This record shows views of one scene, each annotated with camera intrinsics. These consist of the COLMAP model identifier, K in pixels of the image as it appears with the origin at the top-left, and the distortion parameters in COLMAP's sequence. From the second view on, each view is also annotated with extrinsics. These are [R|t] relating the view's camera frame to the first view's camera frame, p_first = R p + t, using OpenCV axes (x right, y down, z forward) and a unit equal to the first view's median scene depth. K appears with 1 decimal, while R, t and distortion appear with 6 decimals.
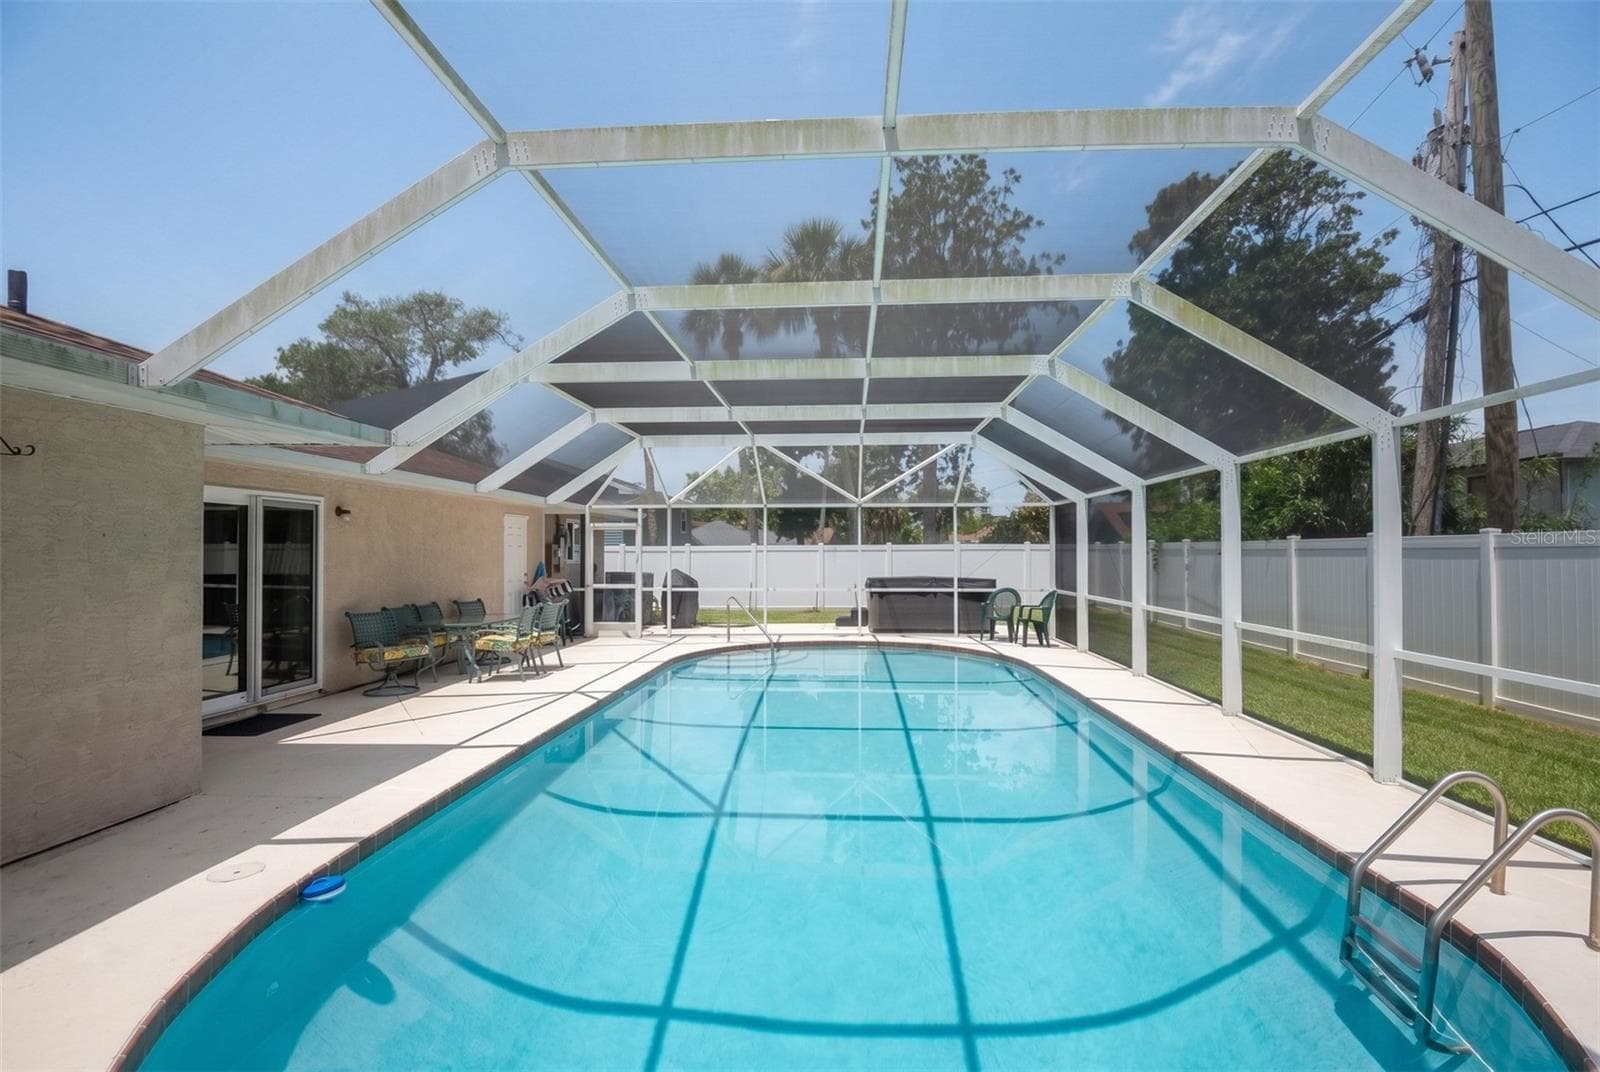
lens RADIAL K [[786.3, 0, 813.8], [0, 786.3, 549.4], [0, 0, 1]] dist [-0.011065, 0.001409]
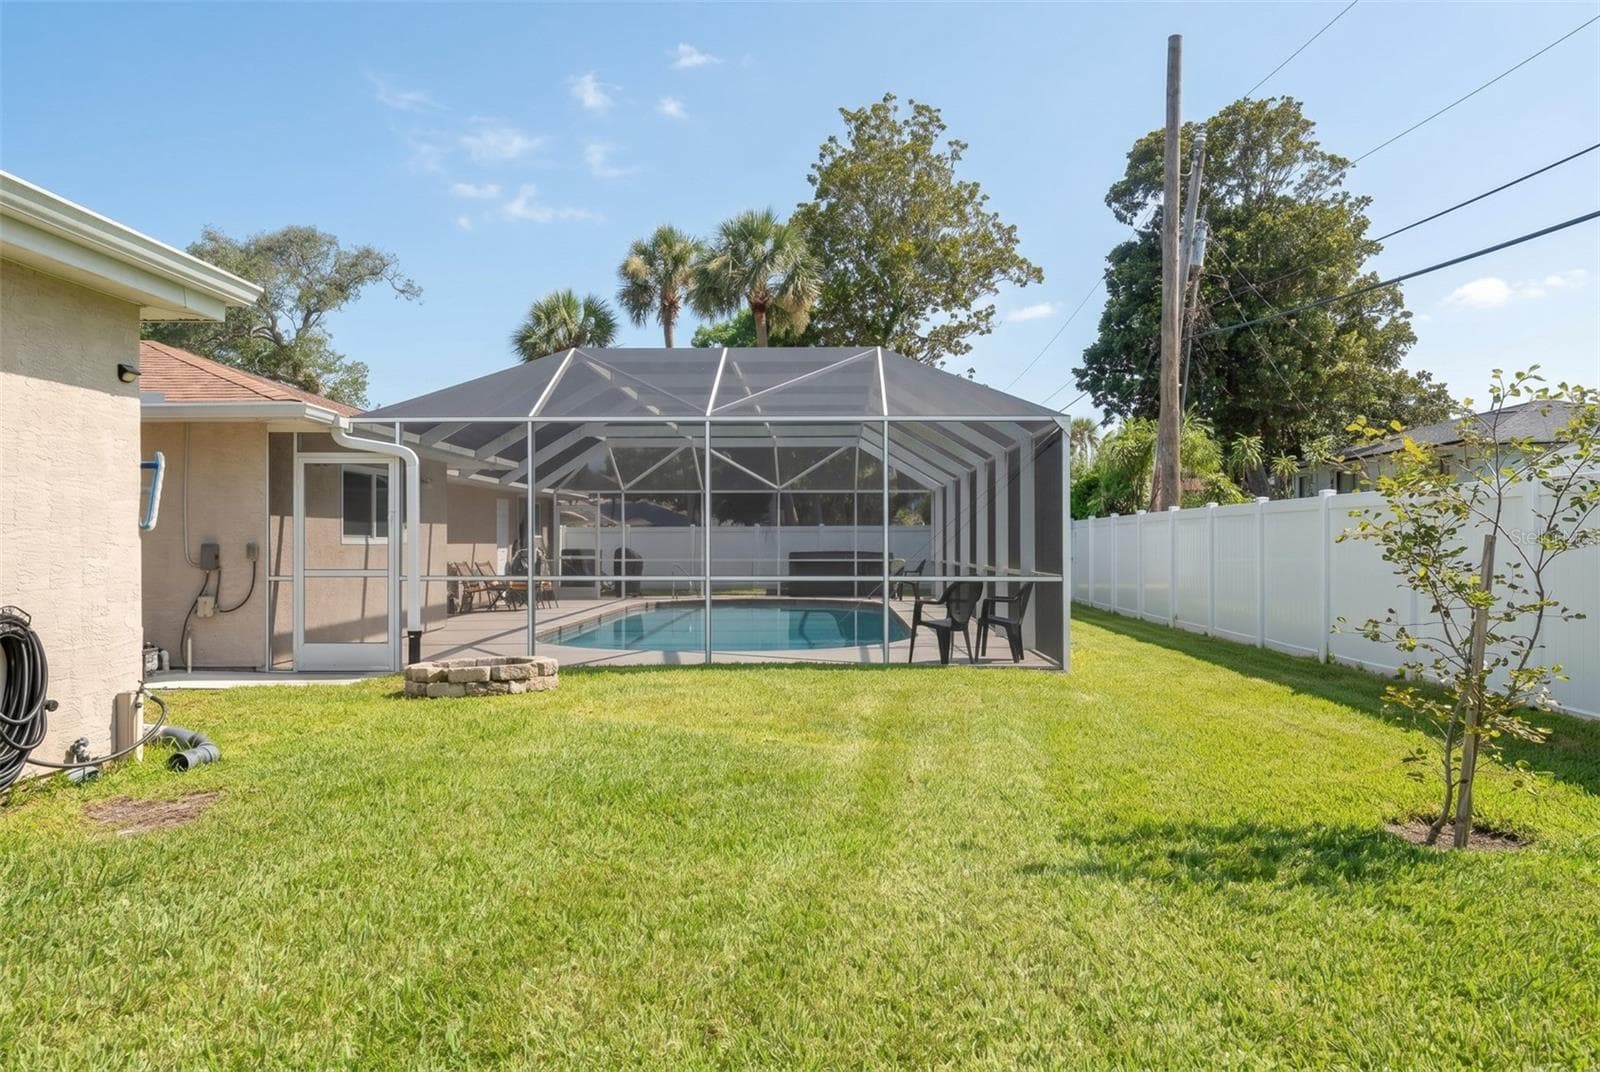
lens RADIAL K [[1188.7, 0, 795.0], [0, 1188.7, 543.2], [0, 0, 1]] dist [0.038469, -0.001136]
pose [[0.999841, 0.002992, 0.017571, 0.051846], [-0.003010, 0.999995, 0.000993, 0.022256], [-0.017568, -0.001045, 0.999845, -0.847748]]
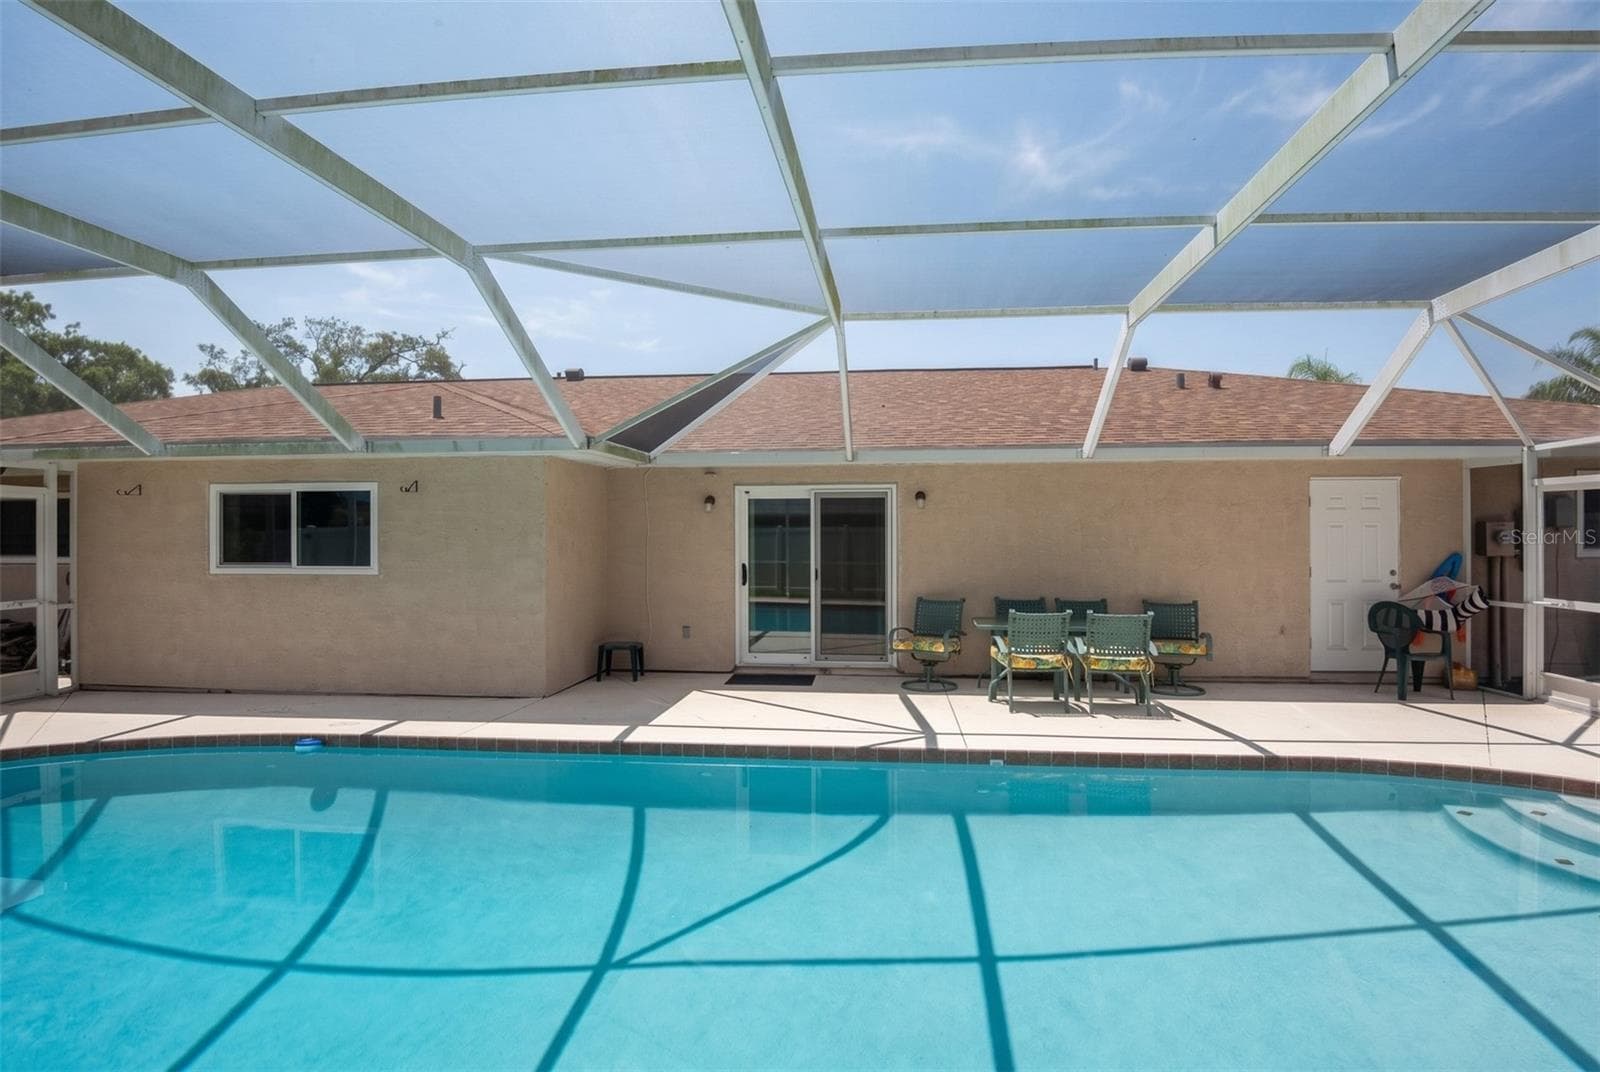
lens RADIAL K [[813.8, 0, 811.8], [0, 813.8, 527.3], [0, 0, 1]] dist [-0.024887, -0.003688]
pose [[-0.046709, -0.005292, -0.998895, 0.268022], [0.006859, 0.999961, -0.005618, -0.002638], [0.998885, -0.007114, -0.046670, 0.547561]]
